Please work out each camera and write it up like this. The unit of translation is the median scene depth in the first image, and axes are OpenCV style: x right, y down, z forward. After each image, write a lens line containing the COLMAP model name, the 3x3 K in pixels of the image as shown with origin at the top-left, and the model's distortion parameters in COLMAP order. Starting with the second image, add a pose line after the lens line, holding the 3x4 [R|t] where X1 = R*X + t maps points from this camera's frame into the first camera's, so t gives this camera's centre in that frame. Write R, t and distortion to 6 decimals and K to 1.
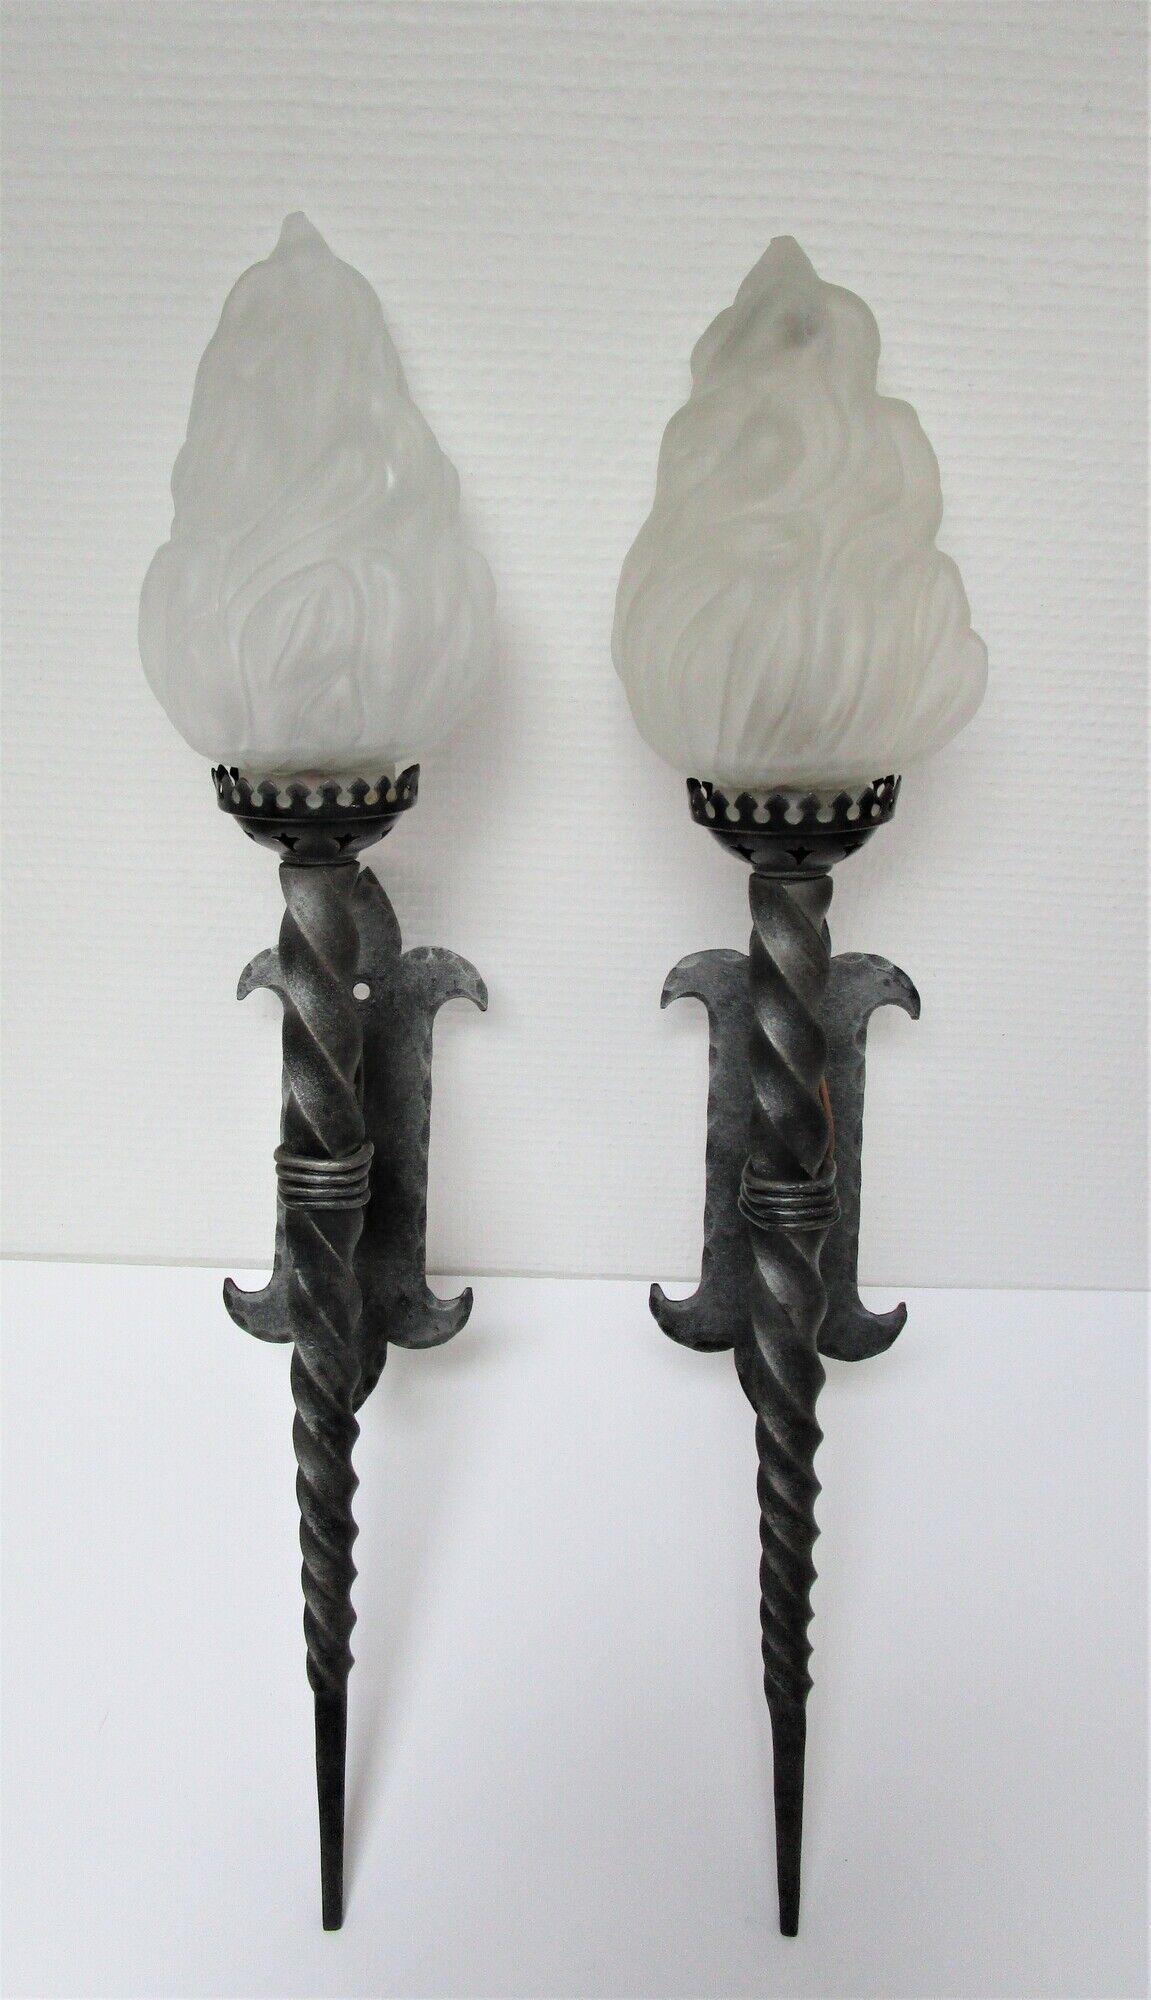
lens RADIAL K [[1672.3, 0, 523.8], [0, 1672.3, 843.7], [0, 0, 1]] dist [-0.018101, -0.005234]
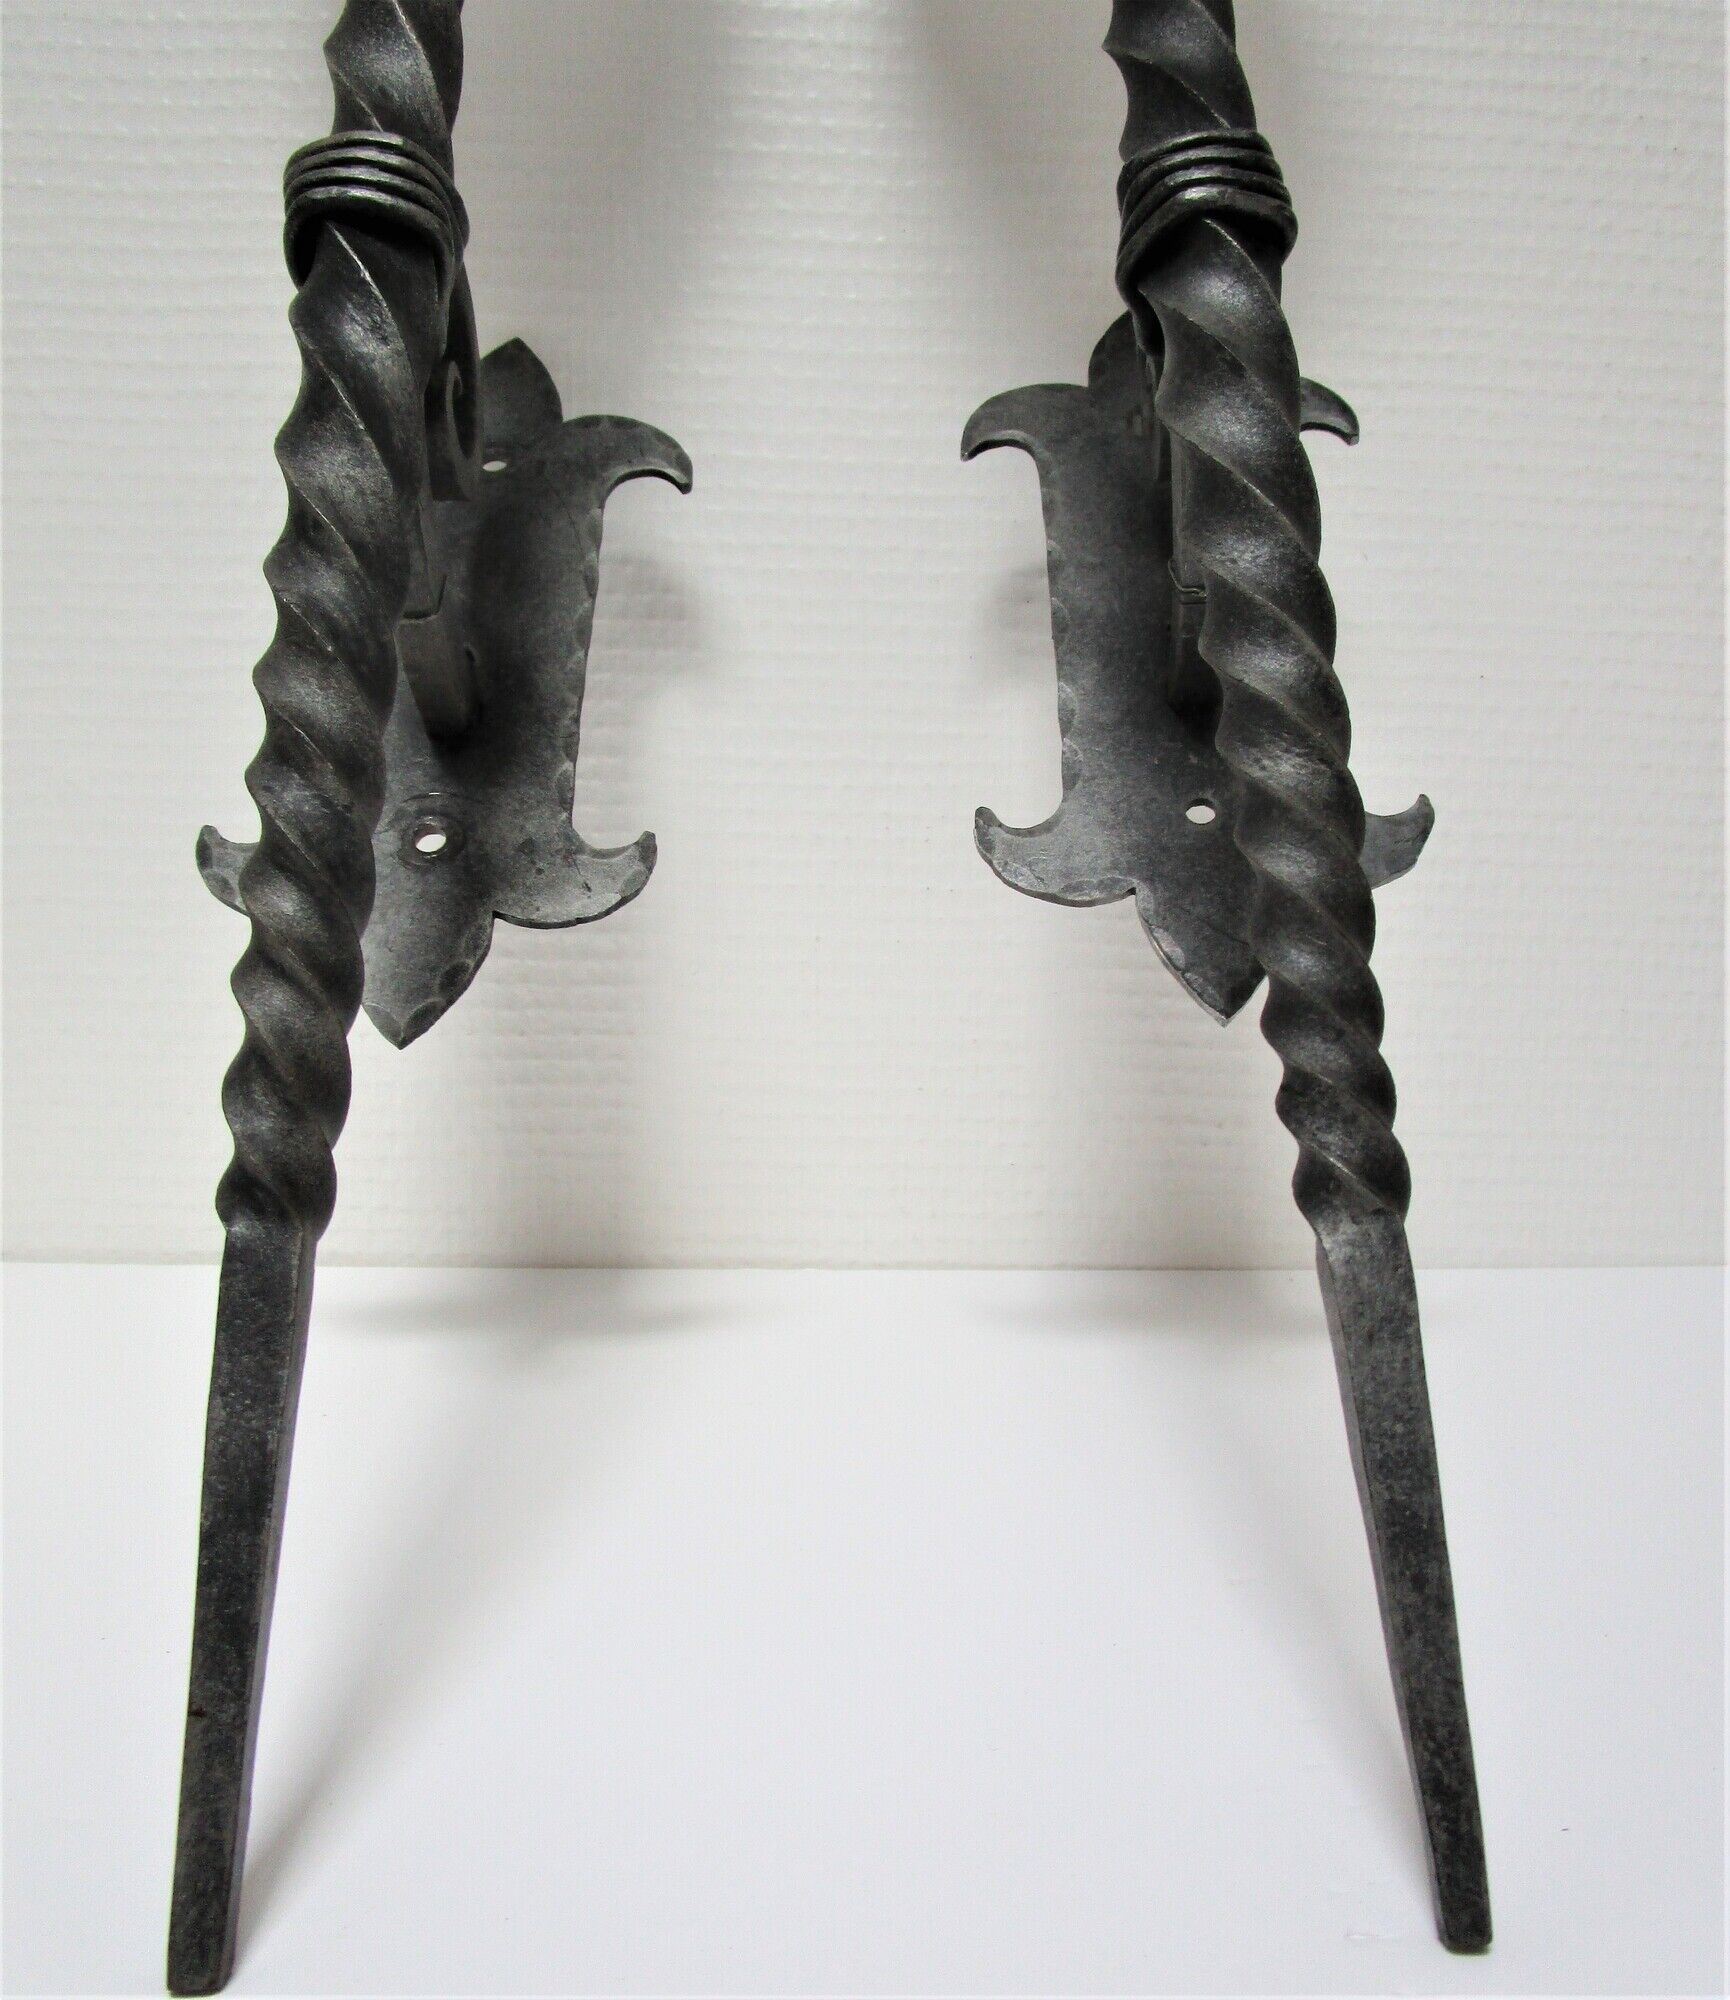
lens RADIAL K [[1722.8, 0, 896.9], [0, 1722.8, 1005.9], [0, 0, 1]] dist [-0.027781, 0.003355]
pose [[0.998075, -0.016350, 0.059822, 0.016492], [0.043810, 0.868639, -0.493505, 0.708159], [-0.043895, 0.495176, 0.867683, 0.621997]]
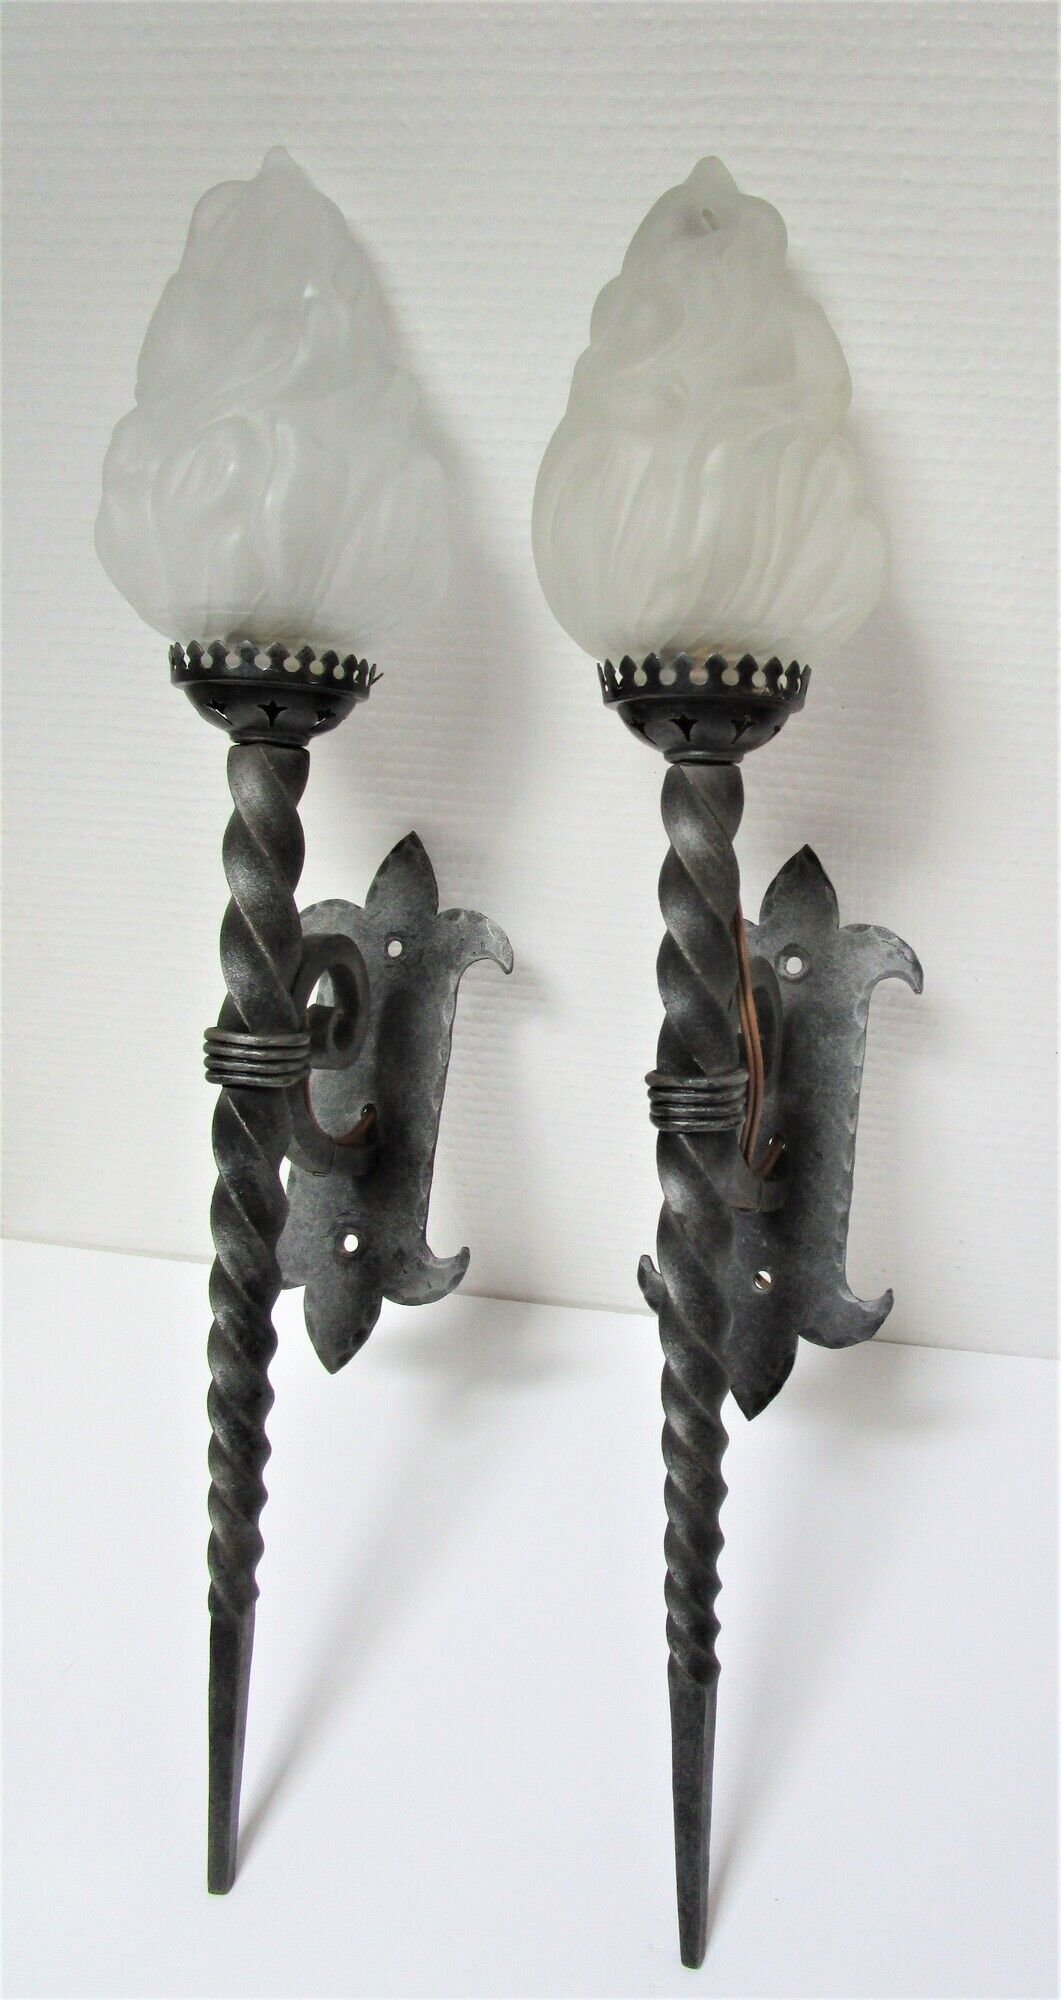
lens RADIAL K [[1559.8, 0, 807.6], [0, 1559.8, 918.2], [0, 0, 1]] dist [-0.021488, 0.001225]
pose [[0.990081, 0.043966, -0.133440, 0.334149], [-0.063468, 0.987304, -0.145609, 0.228752], [0.125344, 0.152634, 0.980302, 0.102300]]
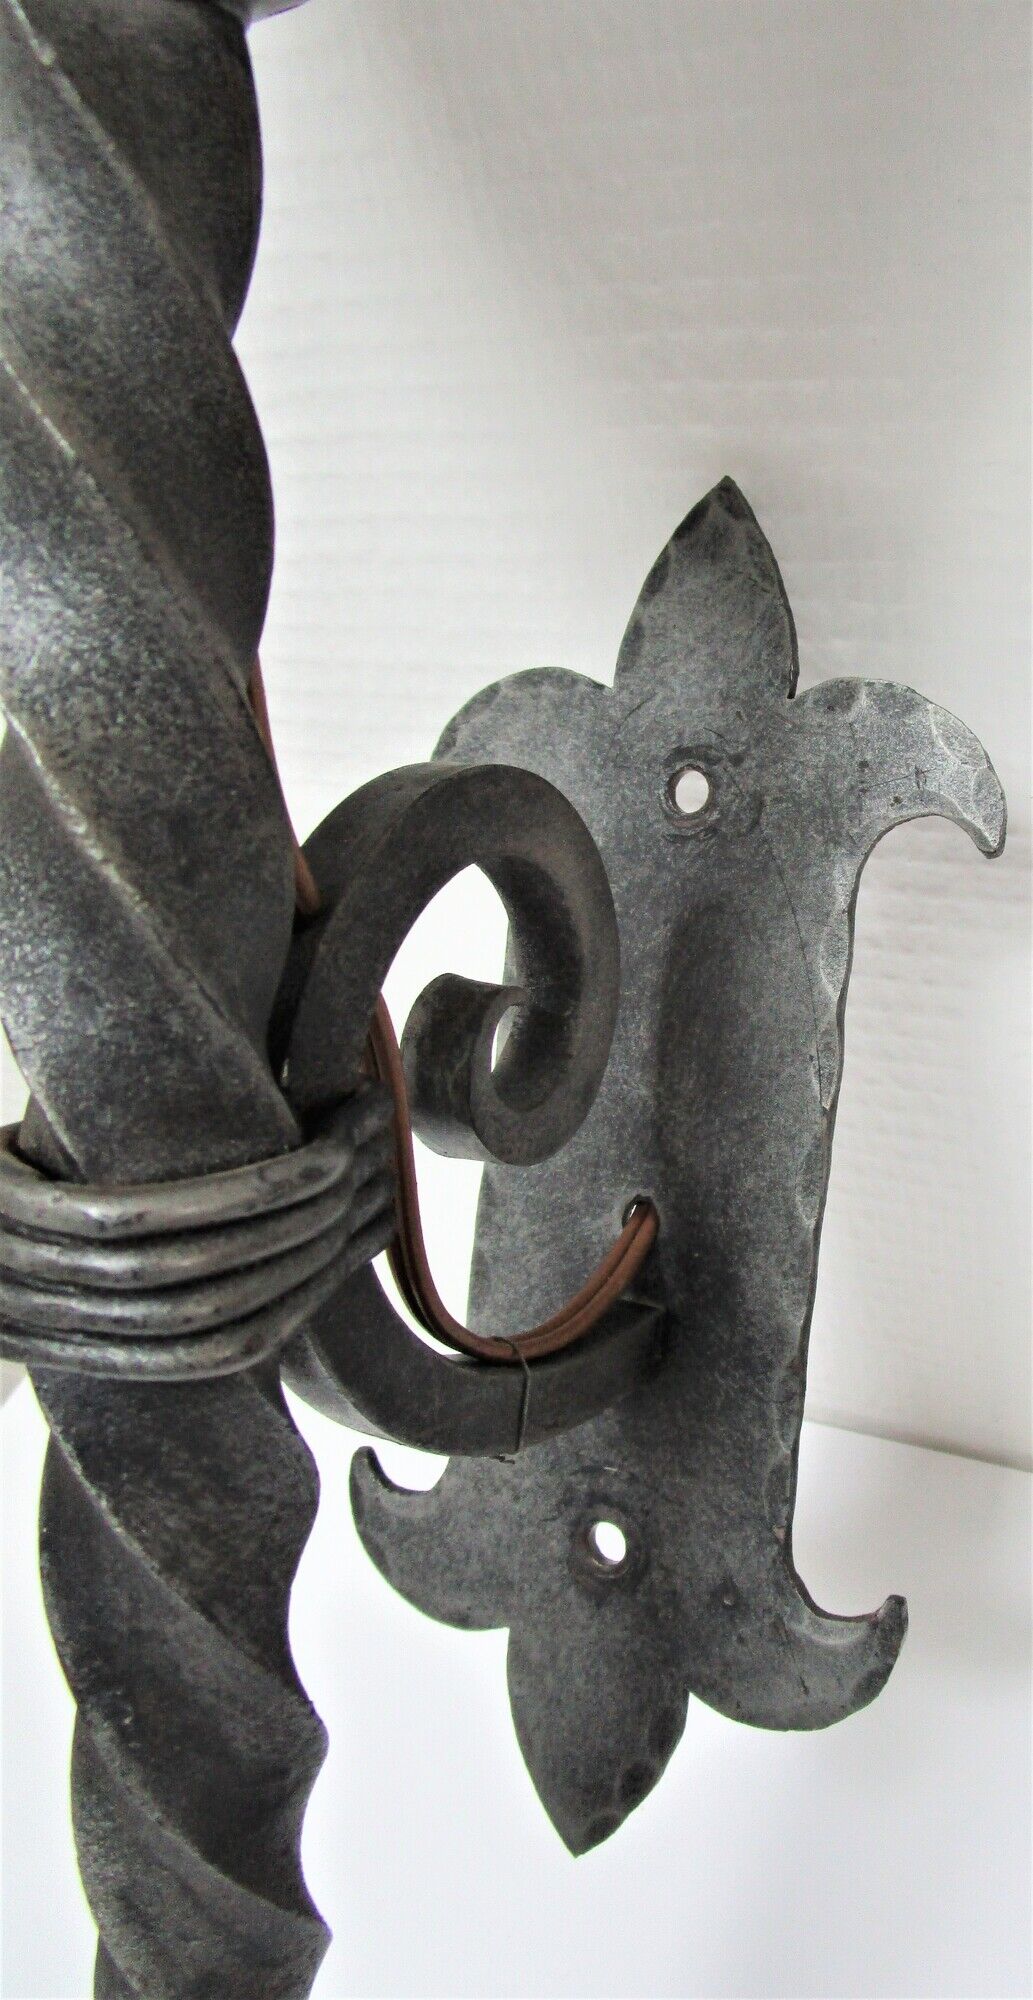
lens RADIAL K [[1505.1, 0, 789.8], [0, 1505.1, 943.9], [0, 0, 1]] dist [-0.026500, -0.001758]
pose [[0.927838, 0.068154, -0.366705, 0.067378], [-0.064323, 0.997672, 0.022670, 0.135310], [0.367396, 0.002553, 0.930061, 0.802674]]
